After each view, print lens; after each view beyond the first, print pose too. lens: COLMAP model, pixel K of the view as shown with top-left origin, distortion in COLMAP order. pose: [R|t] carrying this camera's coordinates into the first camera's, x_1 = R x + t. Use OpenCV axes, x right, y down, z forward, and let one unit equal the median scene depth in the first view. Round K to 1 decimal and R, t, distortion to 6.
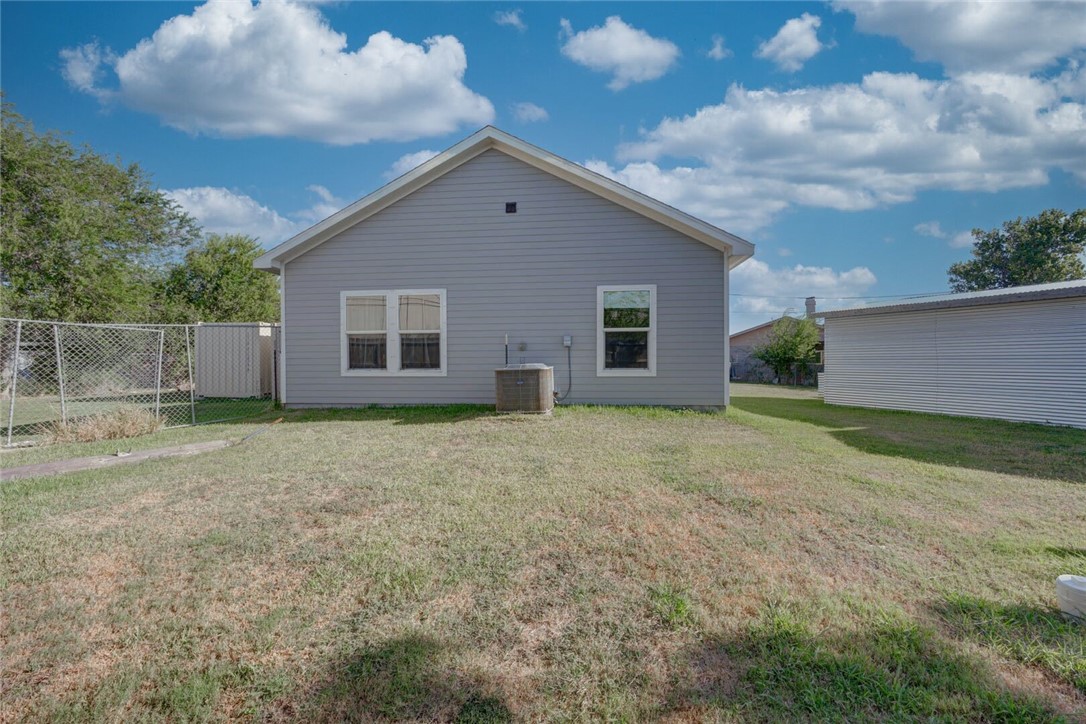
lens RADIAL K [[436.4, 0, 543.0], [0, 436.4, 362.0], [0, 0, 1]] dist [0.000616, 0.000090]
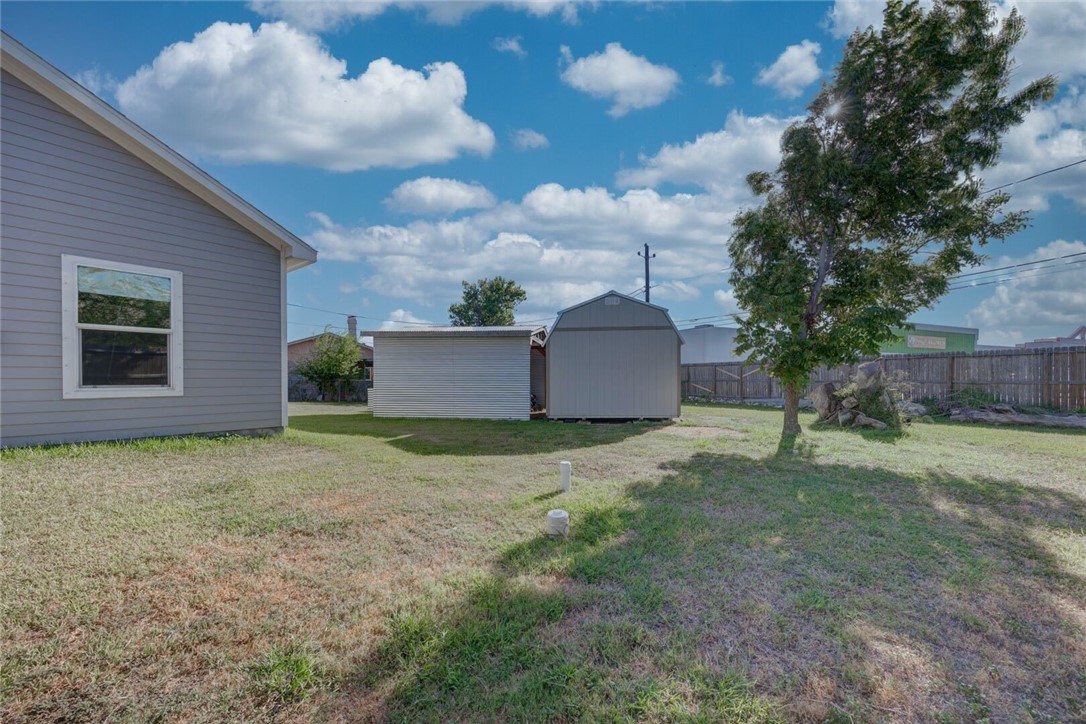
lens RADIAL K [[444.2, 0, 545.1], [0, 444.2, 389.8], [0, 0, 1]] dist [0.002079, 0.000187]
pose [[0.512503, -0.015973, 0.858537, -0.104515], [-0.000687, 0.999819, 0.019011, 0.010885], [-0.858685, -0.010333, 0.512399, 0.111418]]
